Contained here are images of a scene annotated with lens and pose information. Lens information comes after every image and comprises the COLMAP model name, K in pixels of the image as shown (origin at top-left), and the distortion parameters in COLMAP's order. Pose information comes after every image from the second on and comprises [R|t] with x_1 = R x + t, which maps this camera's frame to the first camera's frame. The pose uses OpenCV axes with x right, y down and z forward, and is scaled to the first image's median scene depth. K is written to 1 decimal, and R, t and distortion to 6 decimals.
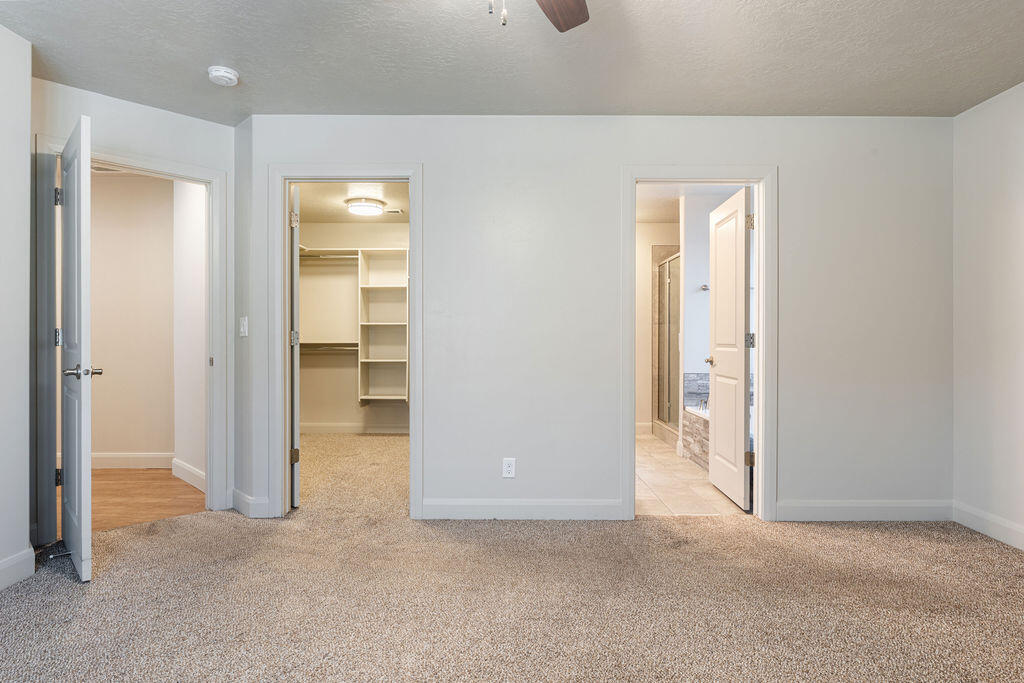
lens RADIAL K [[599.8, 0, 509.9], [0, 599.8, 338.6], [0, 0, 1]] dist [-0.042062, -0.000093]
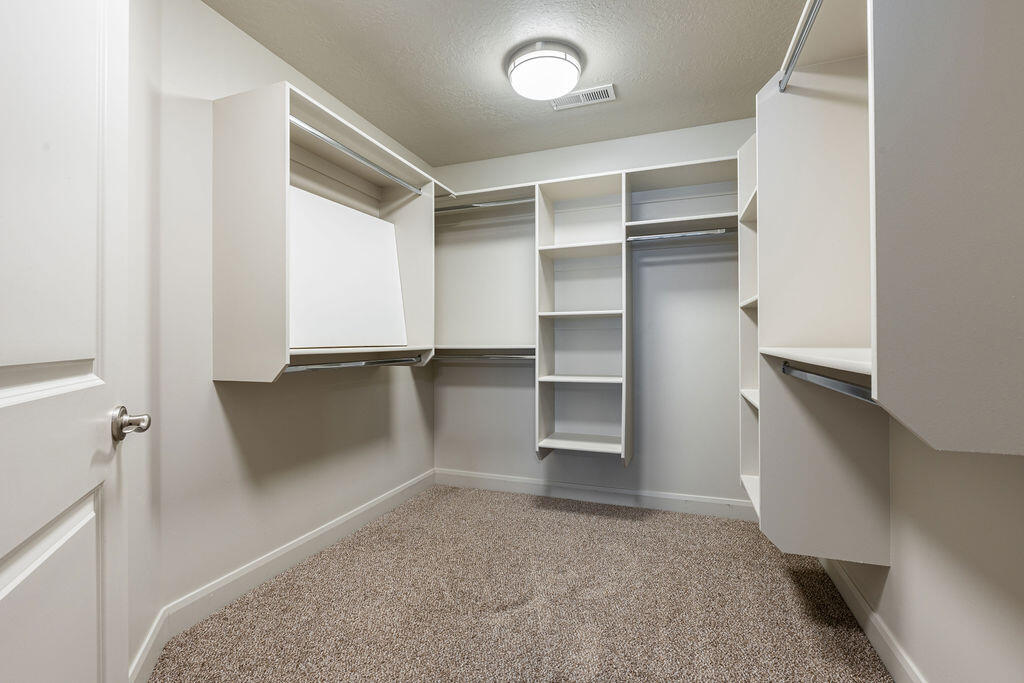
lens RADIAL K [[455.2, 0, 509.8], [0, 455.2, 342.1], [0, 0, 1]] dist [-0.003187, -0.000614]
pose [[0.943547, -0.003455, -0.331220, -0.130966], [0.001005, 0.999971, -0.007568, 0.005172], [0.331237, 0.006808, 0.943523, 0.574616]]
